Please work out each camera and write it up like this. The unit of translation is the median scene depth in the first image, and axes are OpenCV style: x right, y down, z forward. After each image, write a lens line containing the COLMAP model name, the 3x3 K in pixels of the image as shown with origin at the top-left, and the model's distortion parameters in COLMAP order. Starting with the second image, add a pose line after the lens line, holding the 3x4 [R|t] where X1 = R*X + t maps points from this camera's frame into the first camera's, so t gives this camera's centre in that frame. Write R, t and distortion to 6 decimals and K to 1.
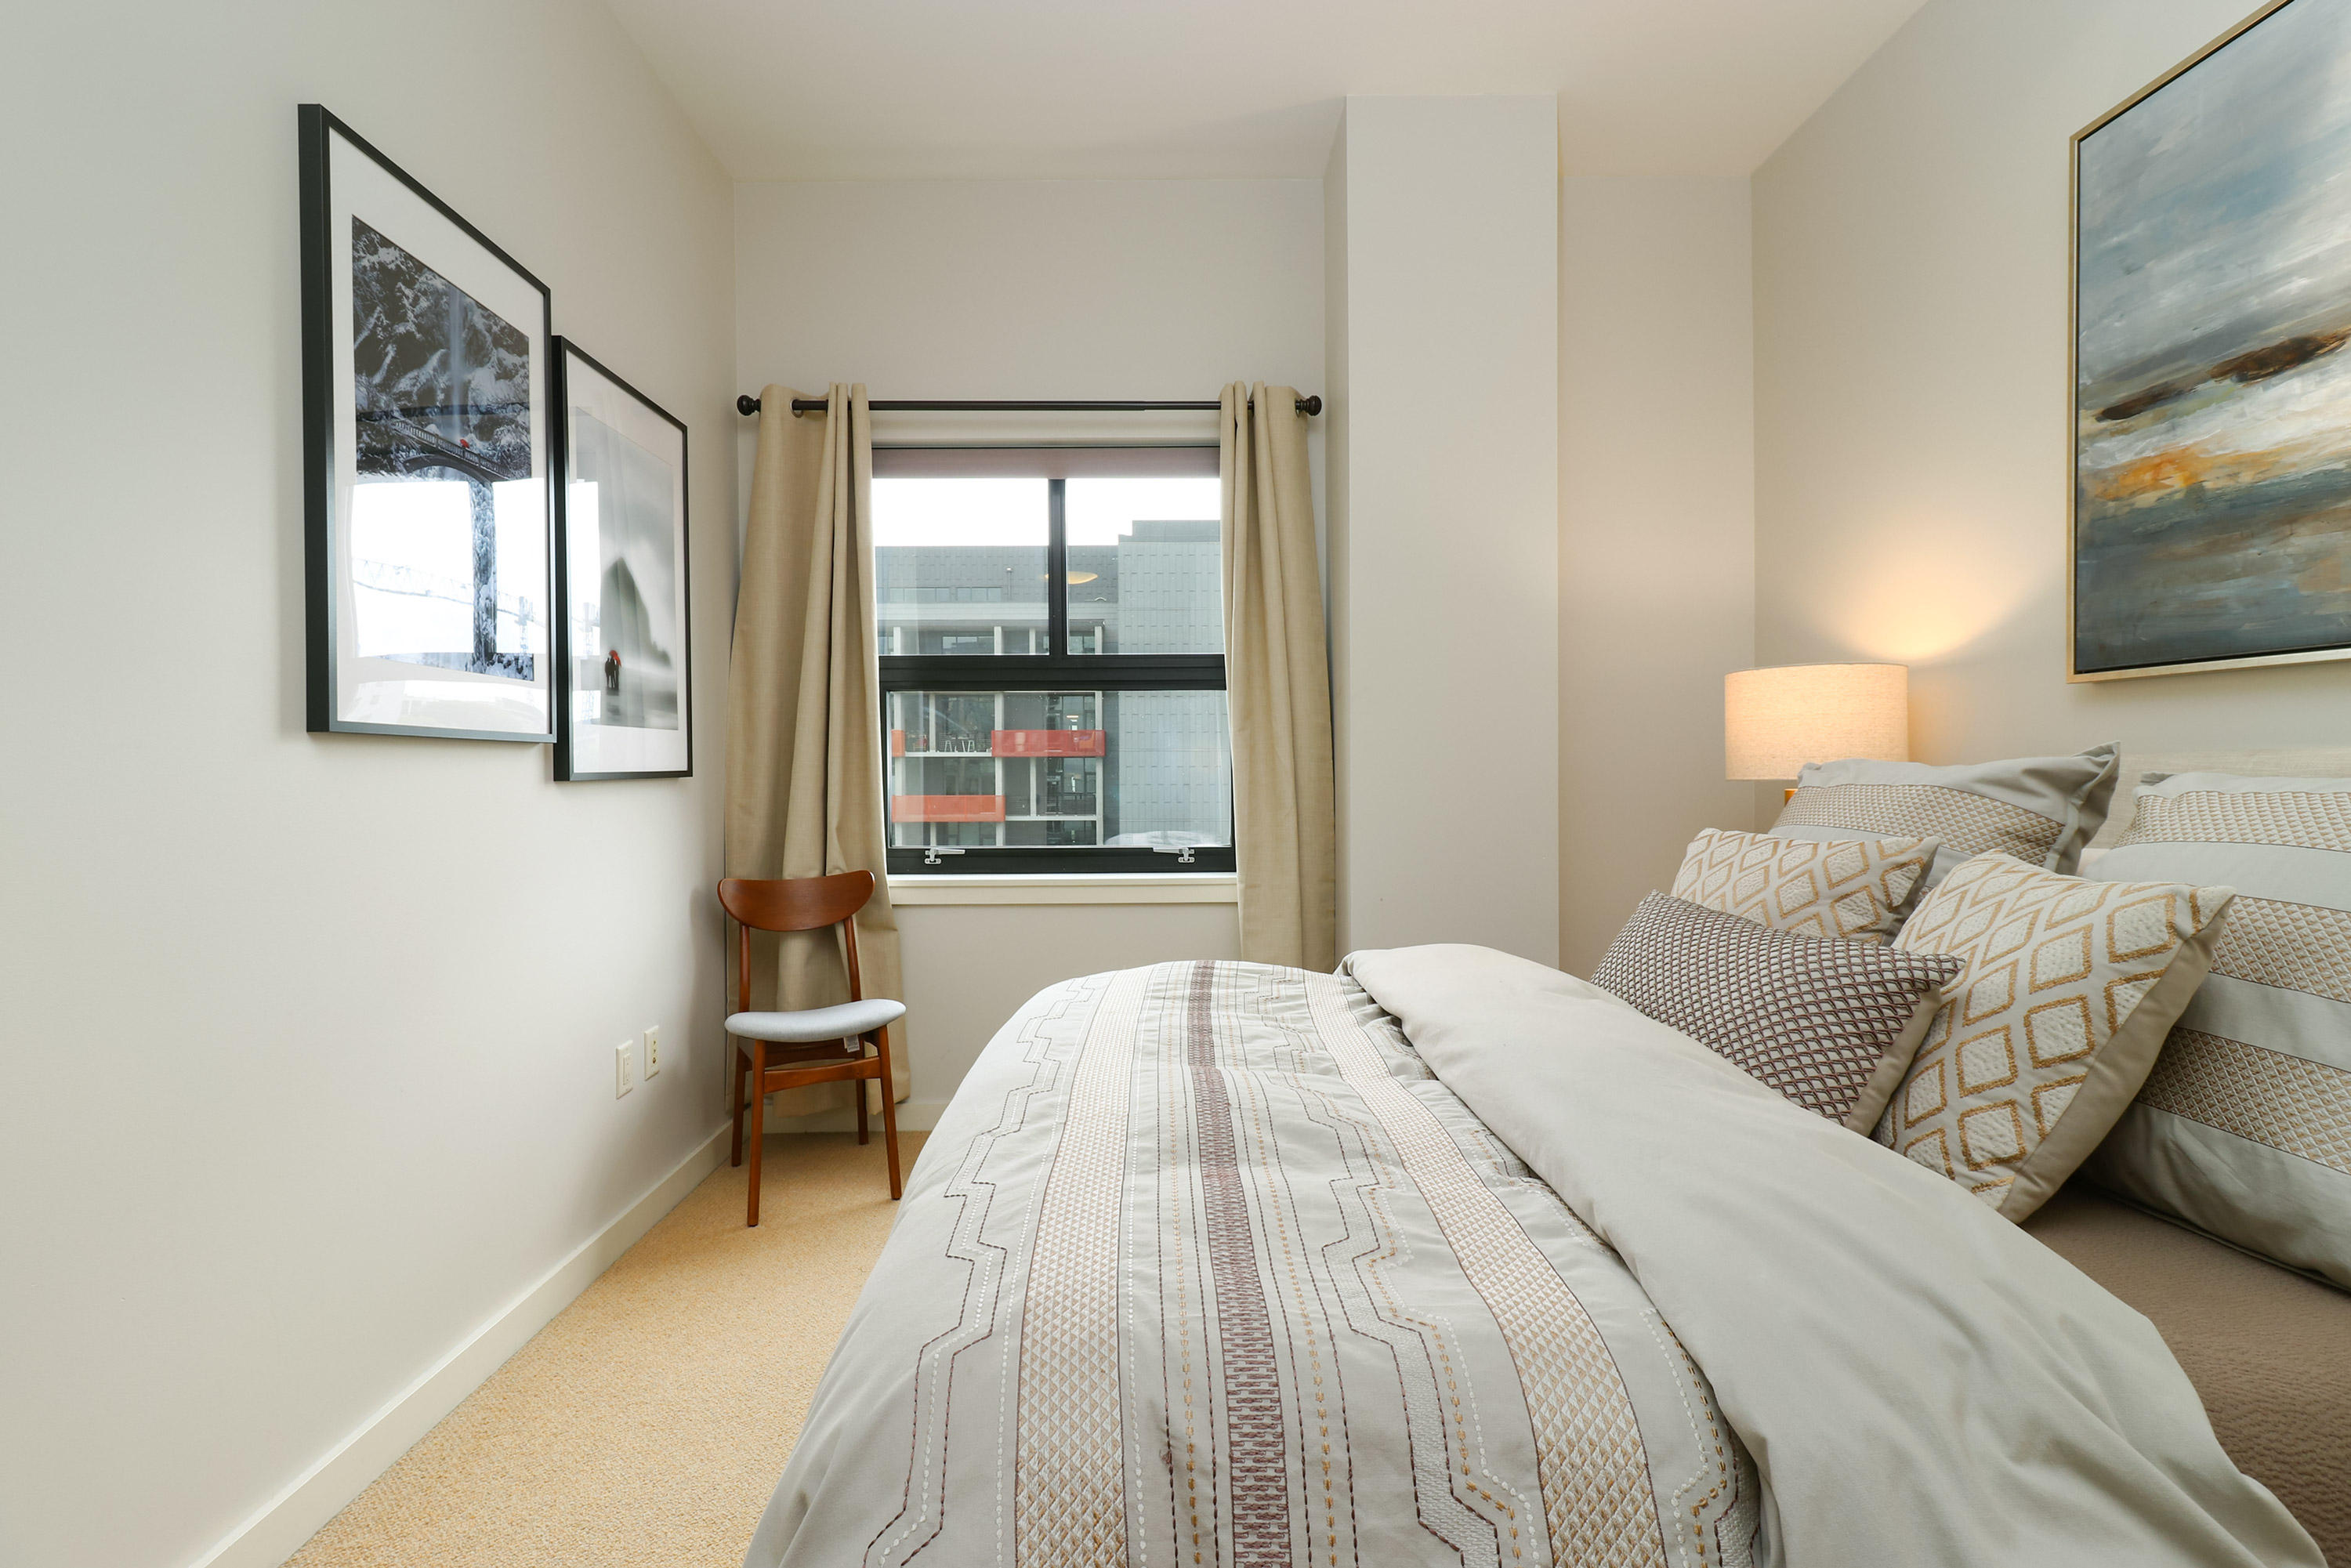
lens RADIAL K [[1094.8, 0, 1169.2], [0, 1094.8, 747.0], [0, 0, 1]] dist [0.003436, 0.000349]
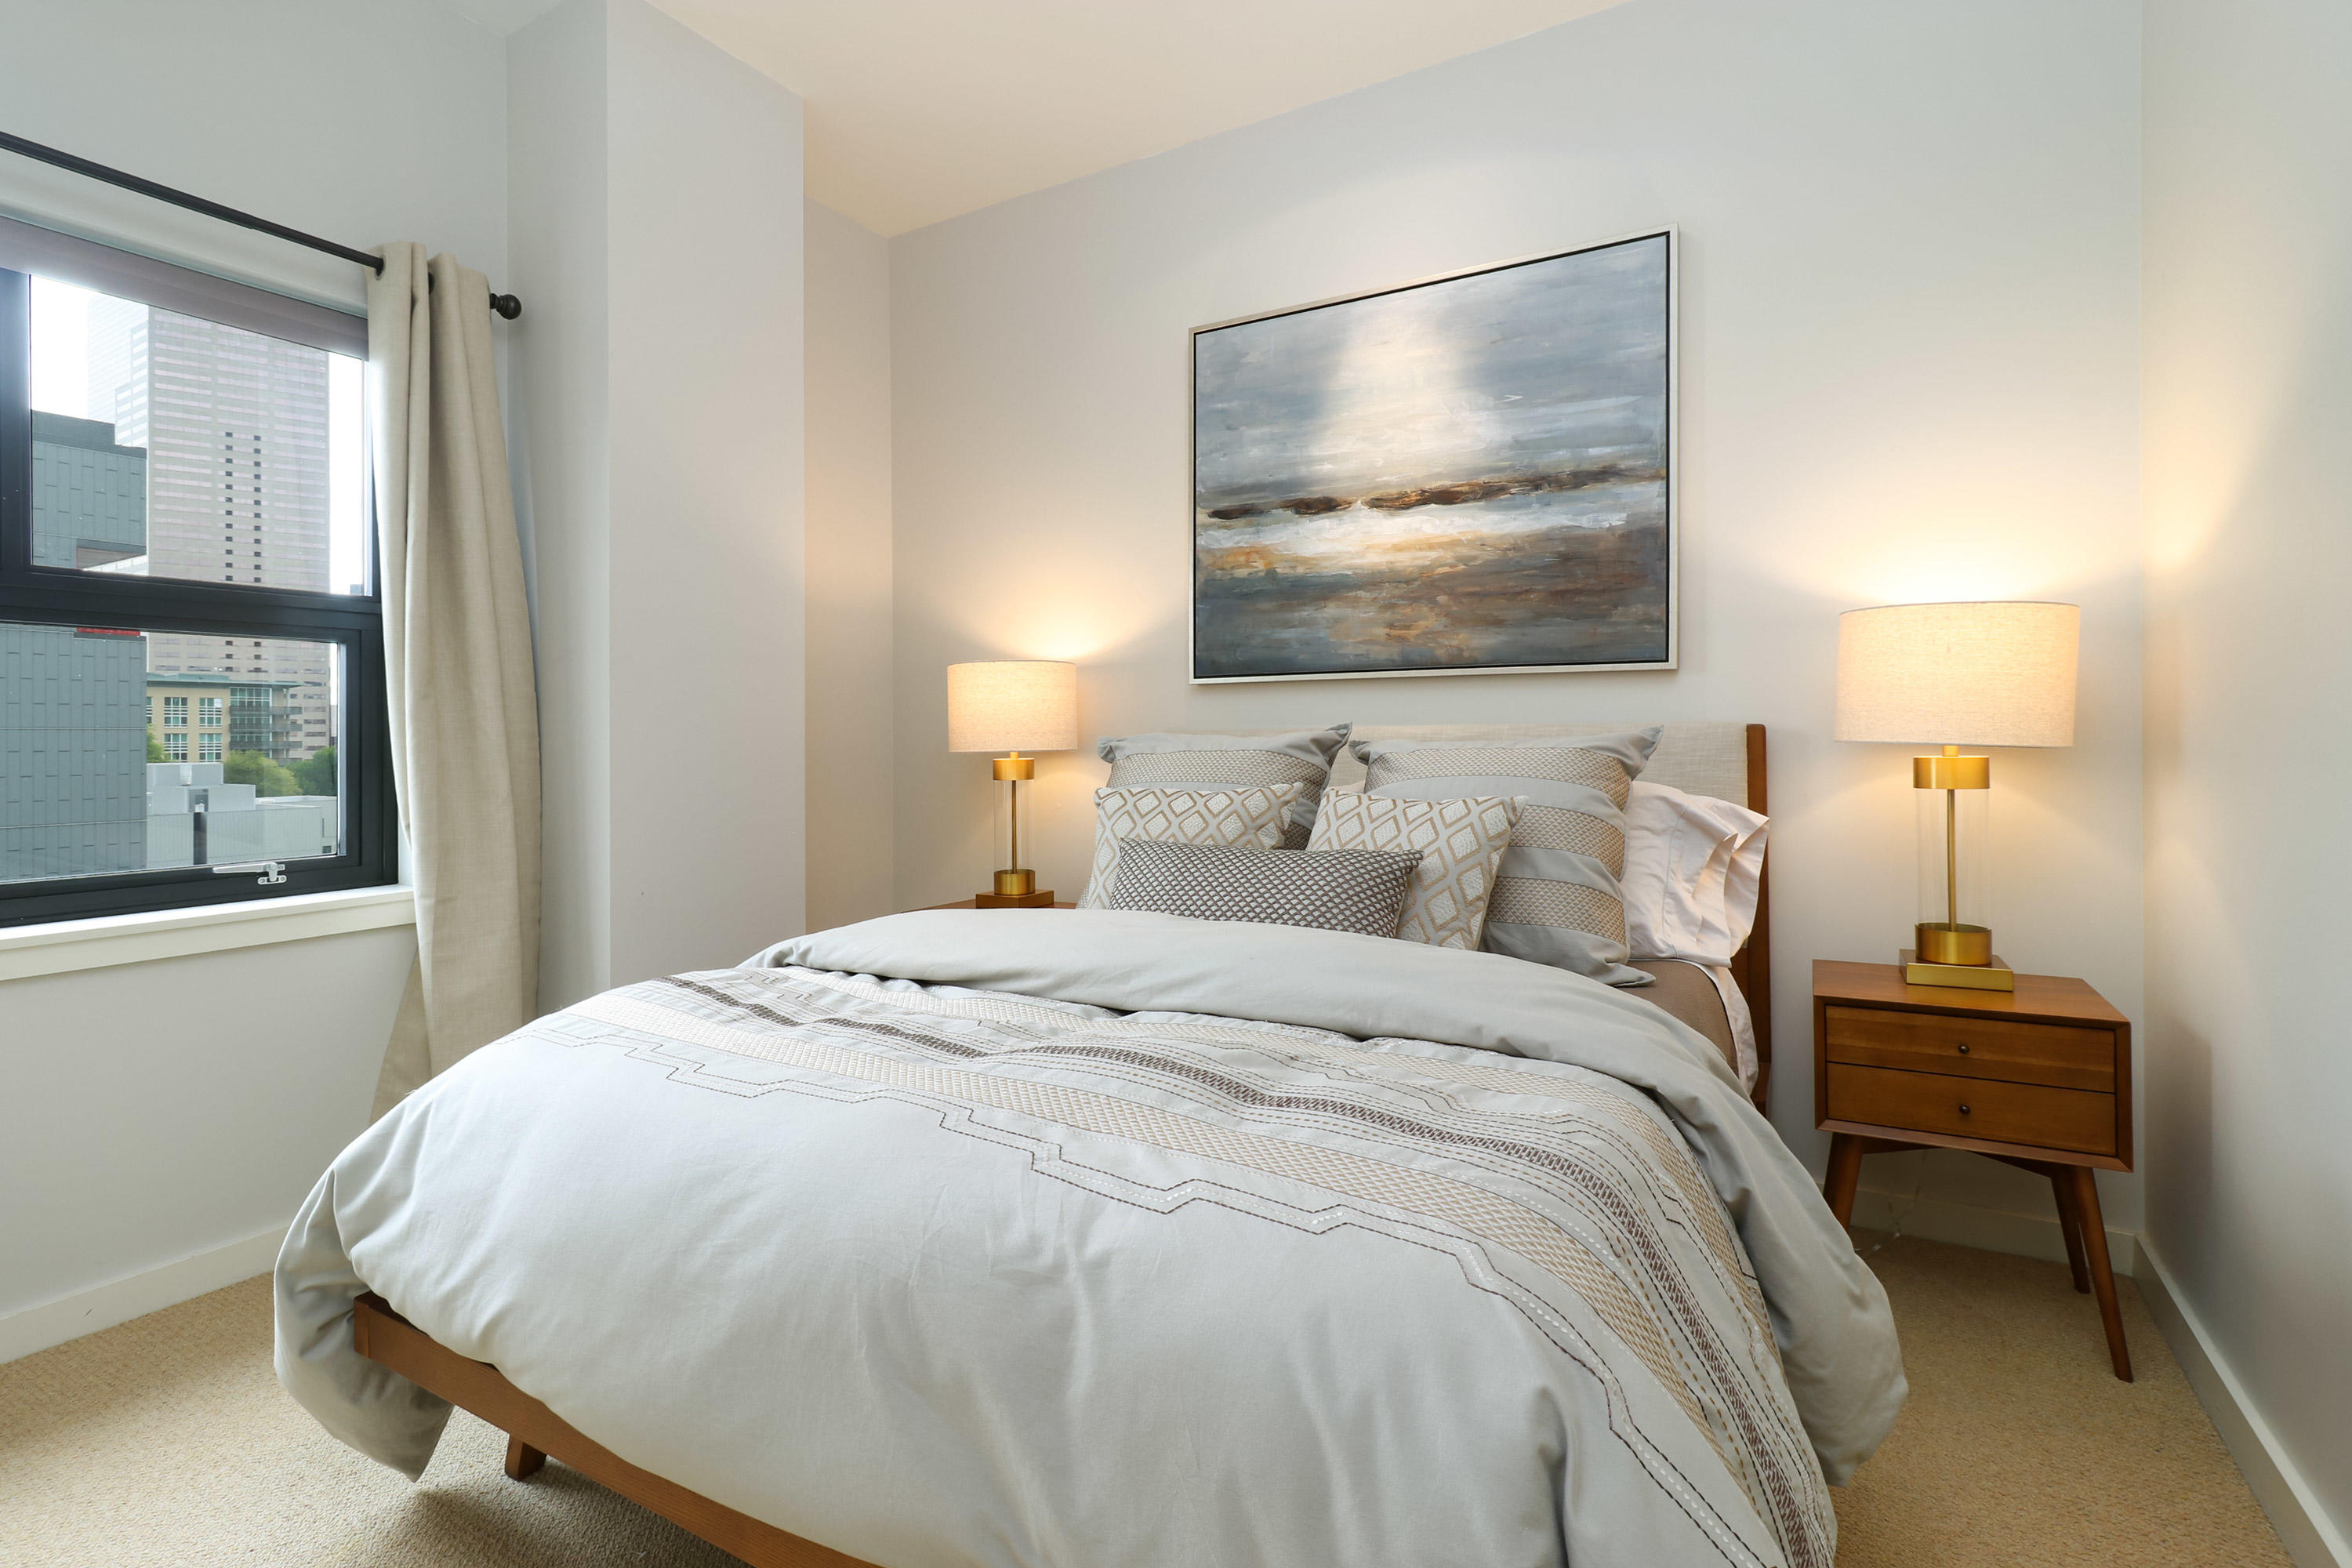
lens RADIAL K [[1058.8, 0, 1175.9], [0, 1058.8, 705.9], [0, 0, 1]] dist [0.001284, 0.000067]
pose [[0.522529, 0.023841, 0.852288, -0.503105], [-0.005683, 0.999684, -0.024480, 0.009018], [-0.852603, 0.007948, 0.522499, 0.284930]]
